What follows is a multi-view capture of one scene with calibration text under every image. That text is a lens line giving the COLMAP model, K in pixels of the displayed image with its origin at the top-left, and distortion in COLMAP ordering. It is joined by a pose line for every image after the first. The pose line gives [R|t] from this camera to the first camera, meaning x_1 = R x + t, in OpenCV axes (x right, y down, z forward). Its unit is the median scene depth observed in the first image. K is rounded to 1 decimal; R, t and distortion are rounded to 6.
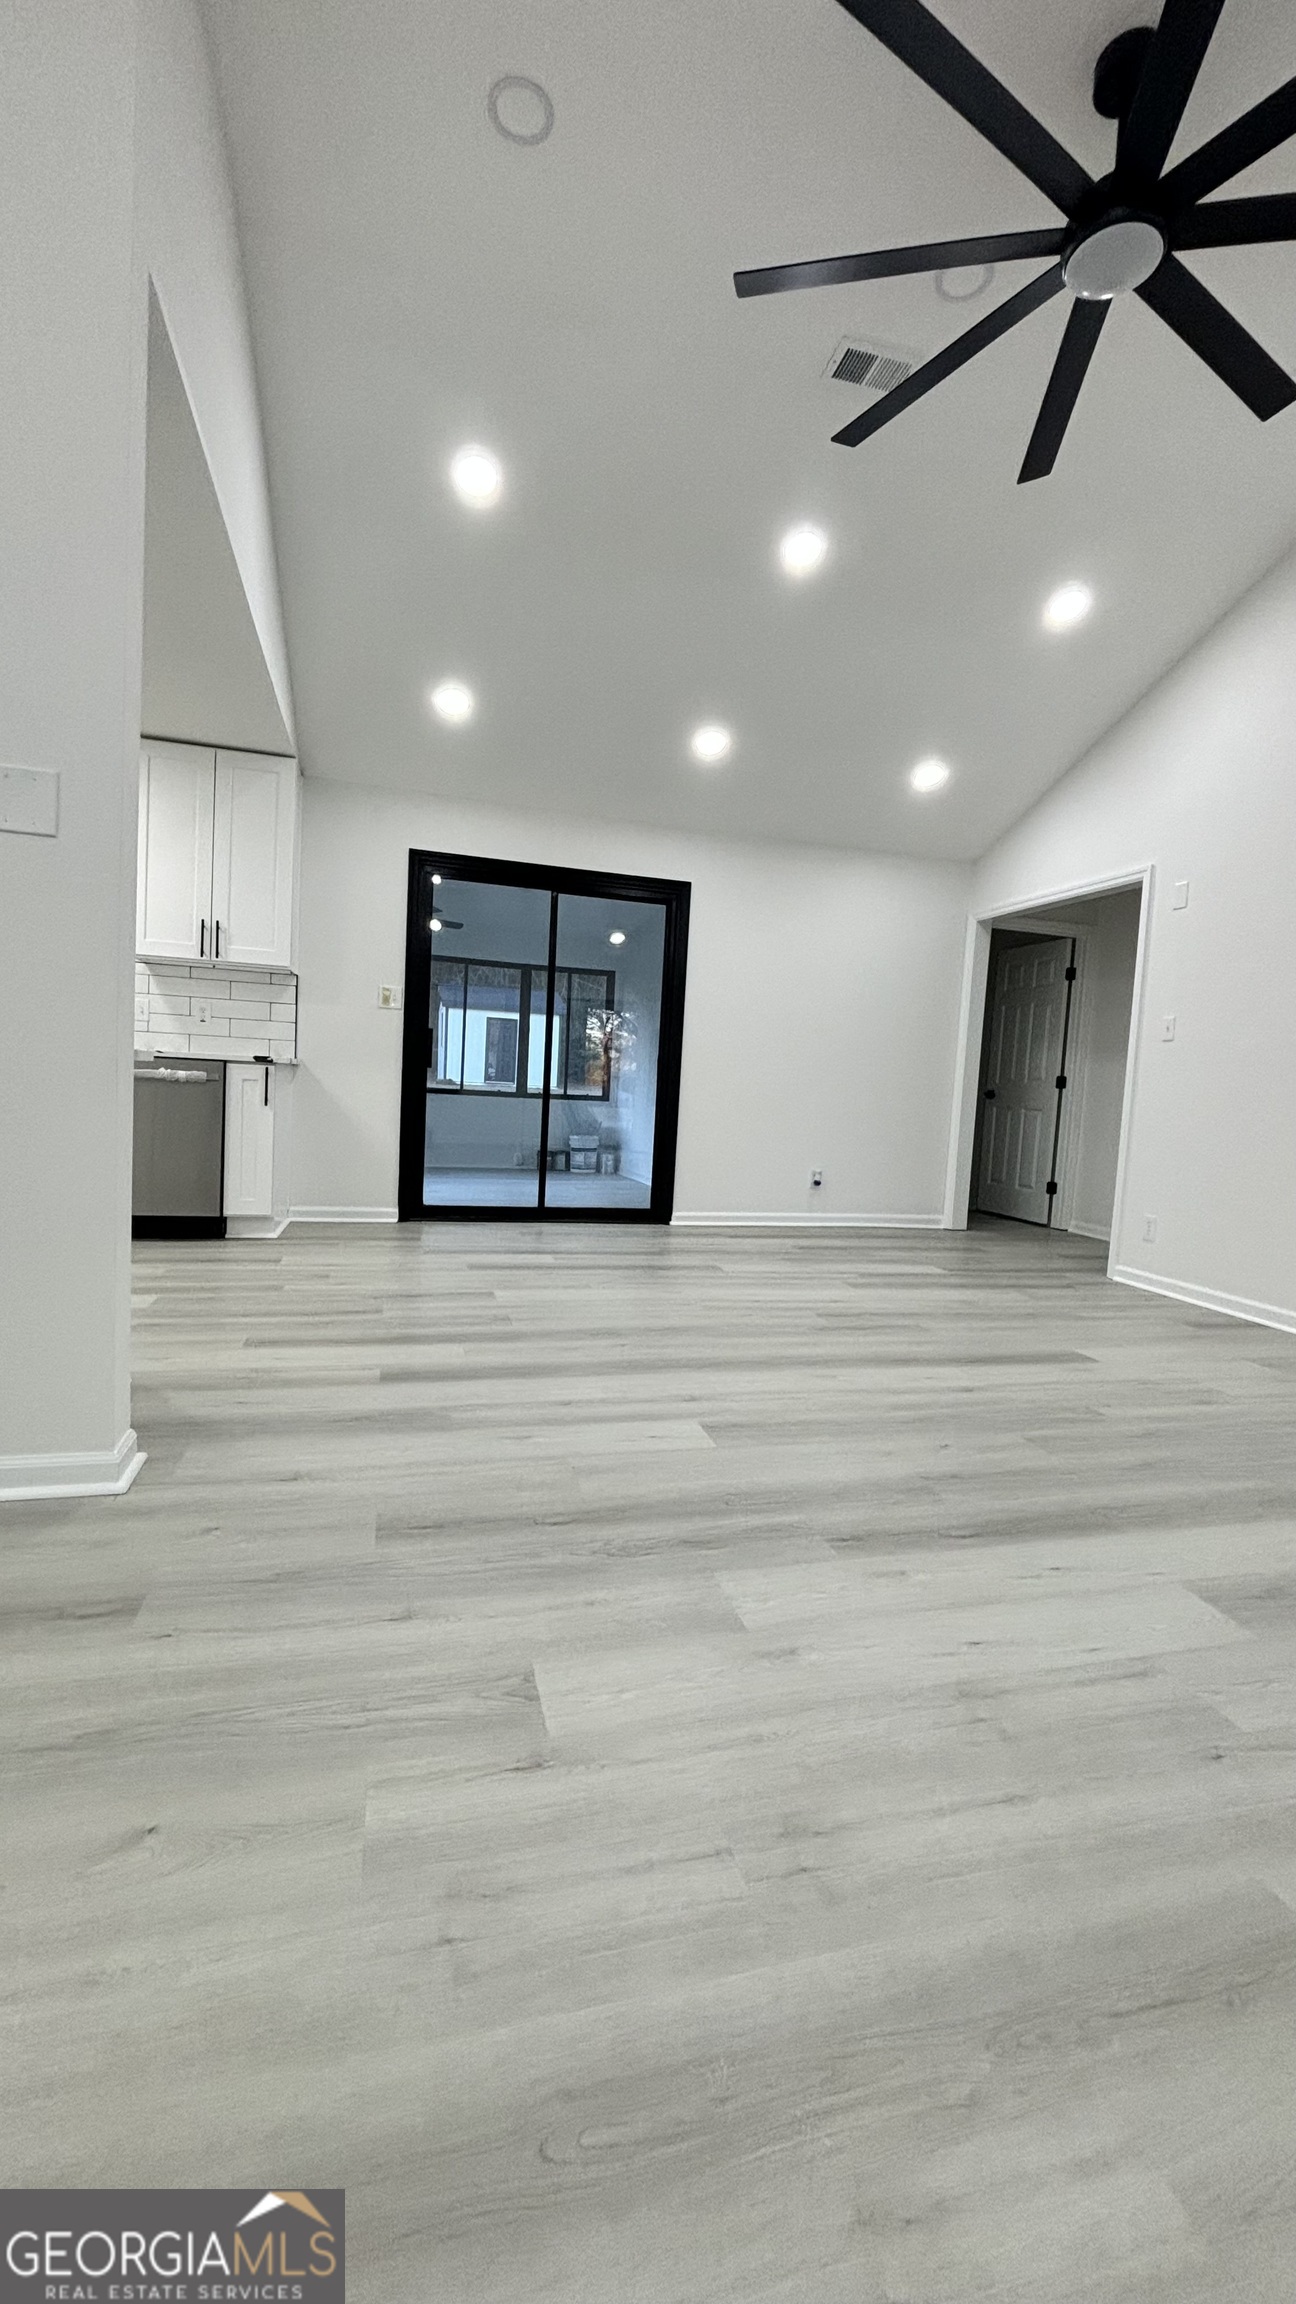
lens RADIAL K [[919.7, 0, 655.0], [0, 919.7, 1154.5], [0, 0, 1]] dist [0.003086, -0.002435]
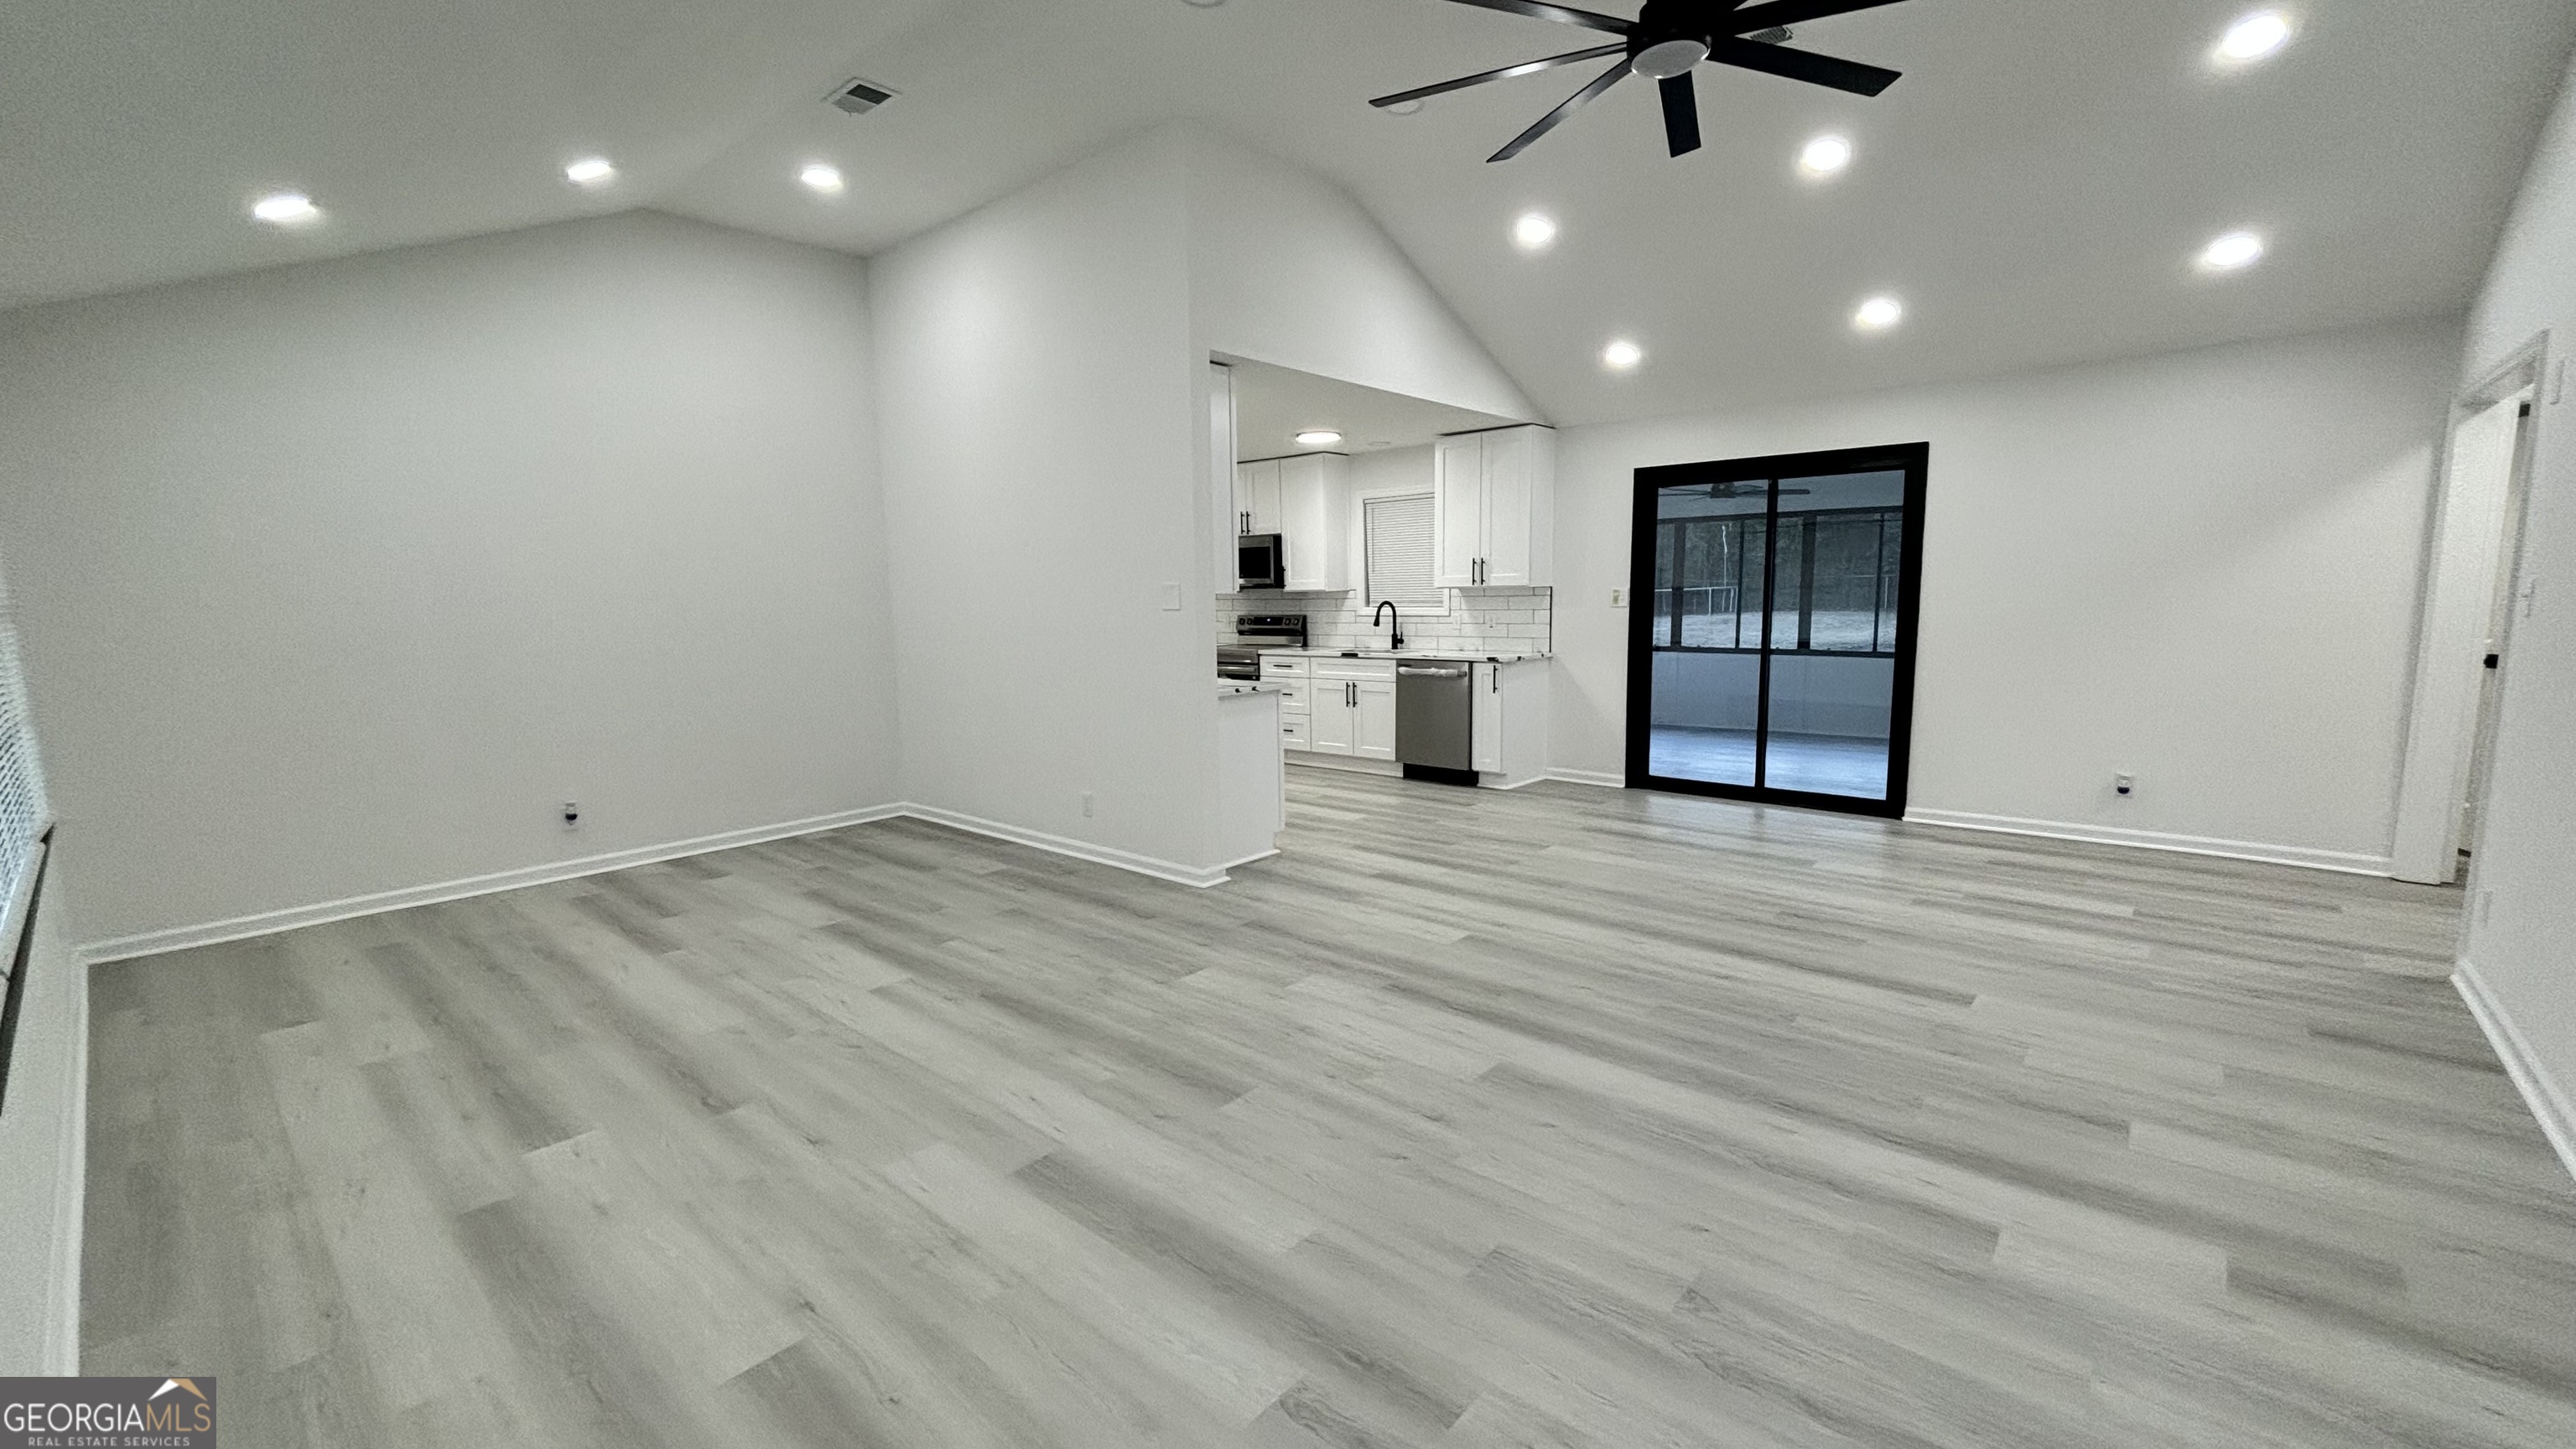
lens RADIAL K [[1028.3, 0, 1287.0], [0, 1028.3, 723.5], [0, 0, 1]] dist [0.003086, -0.002435]
pose [[0.544990, 0.043119, -0.837333, 0.701352], [-0.020420, 0.999063, 0.038157, -0.060682], [0.838194, -0.003697, 0.545360, -0.093217]]
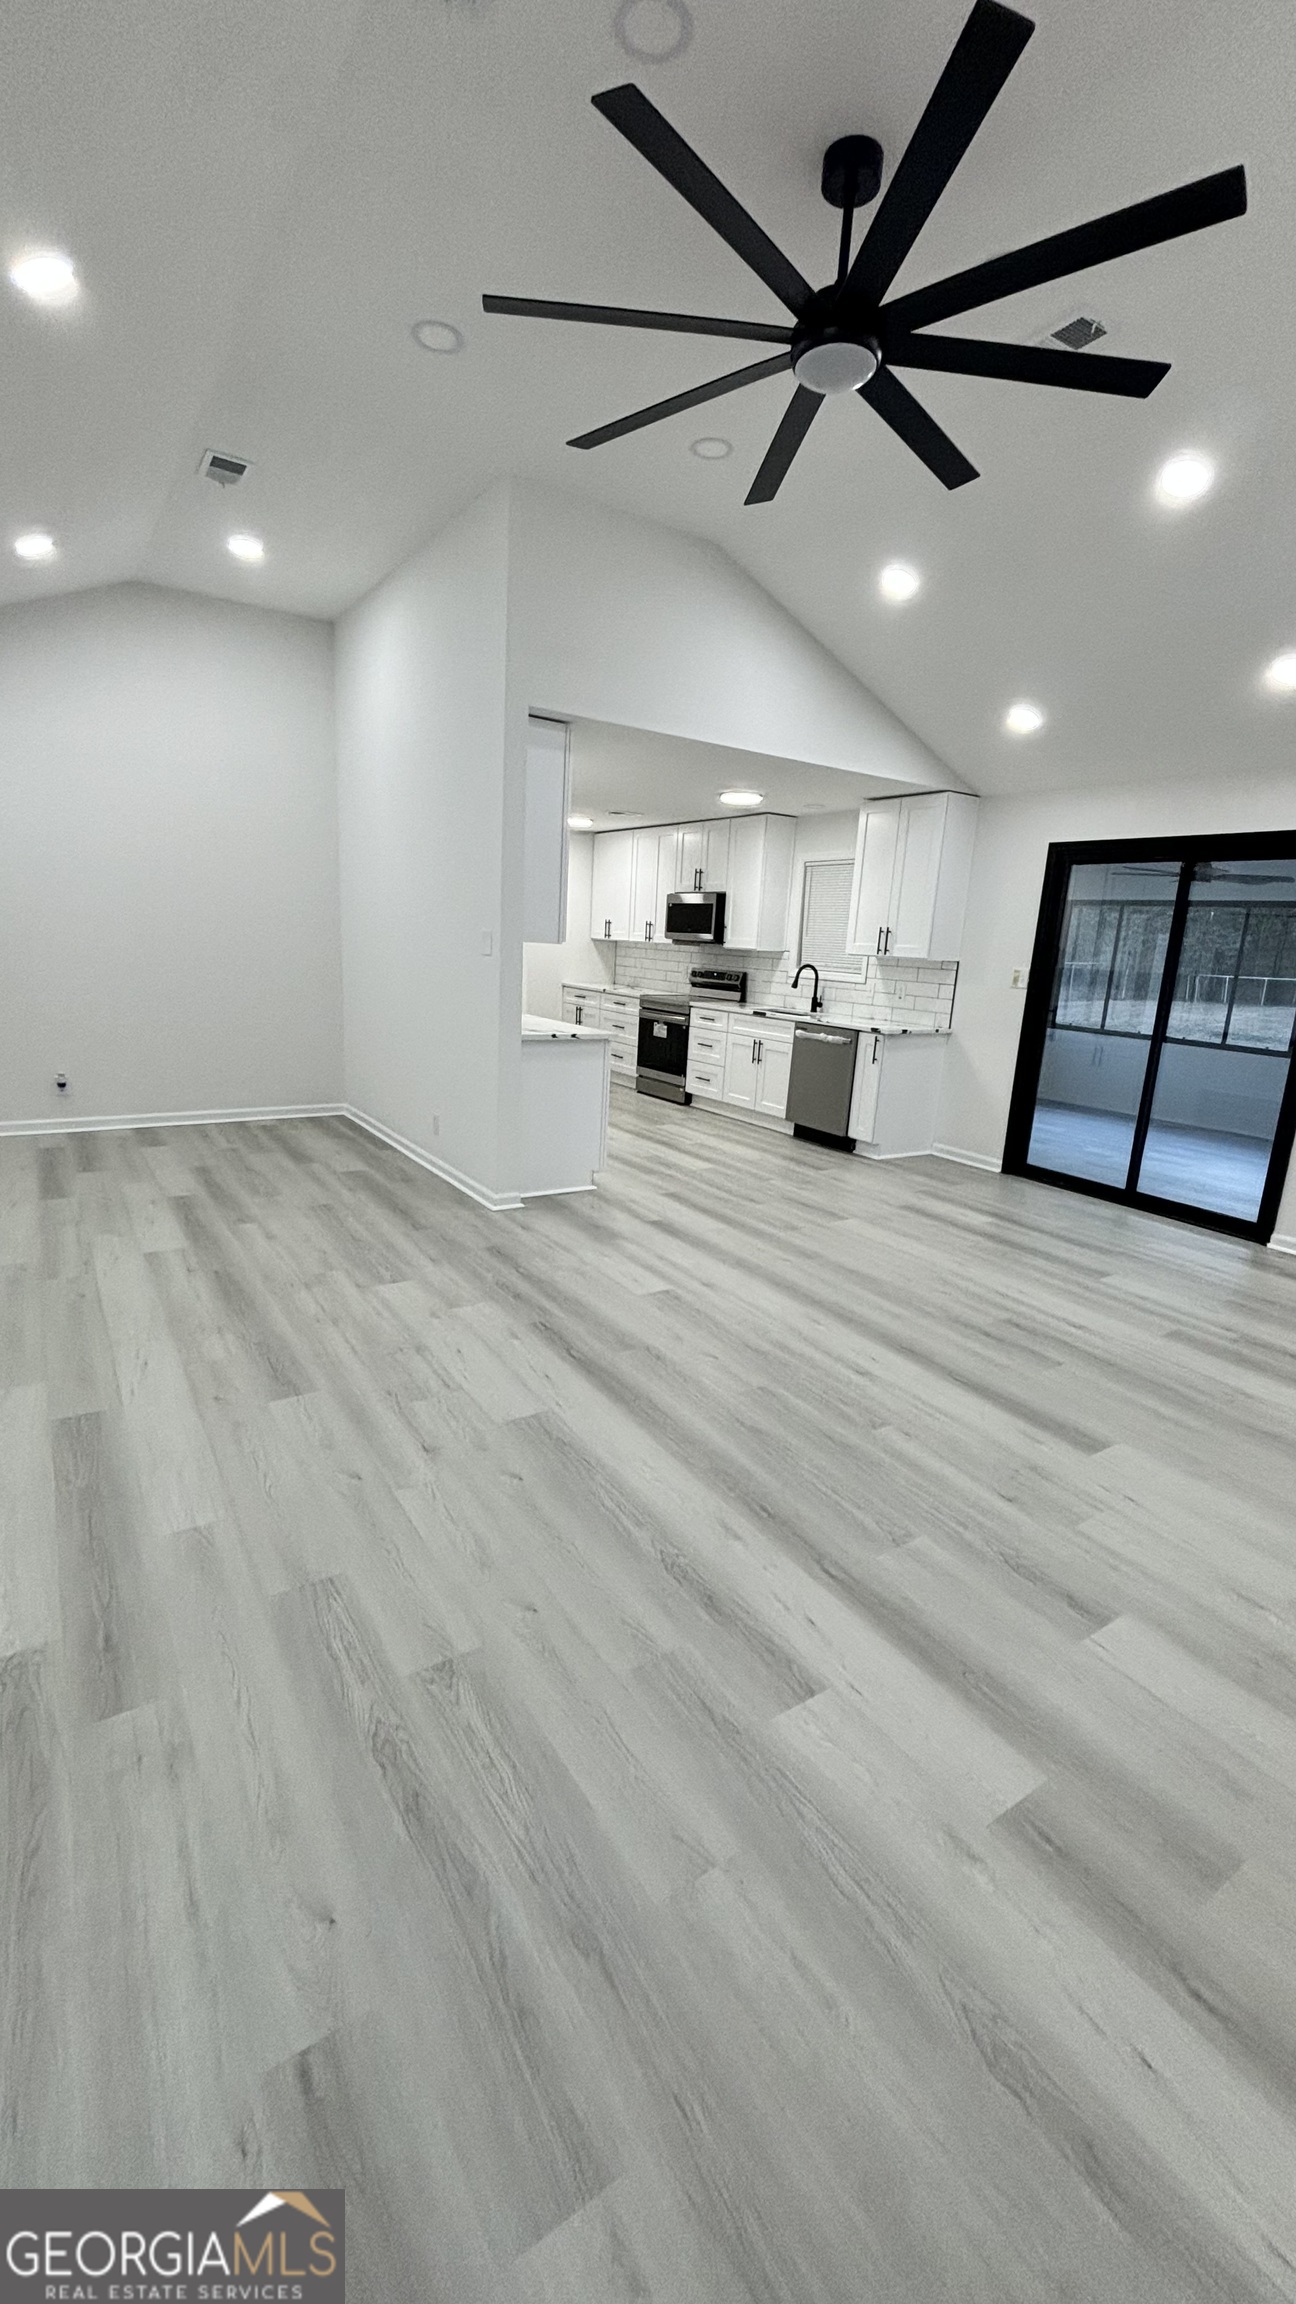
lens RADIAL K [[919.7, 0, 643.8], [0, 919.7, 1142.7], [0, 0, 1]] dist [0.003086, -0.002435]
pose [[0.306174, 0.168547, -0.936936, 0.802091], [-0.111850, 0.983754, 0.140419, -0.092943], [0.945382, 0.061804, 0.320052, 0.240710]]
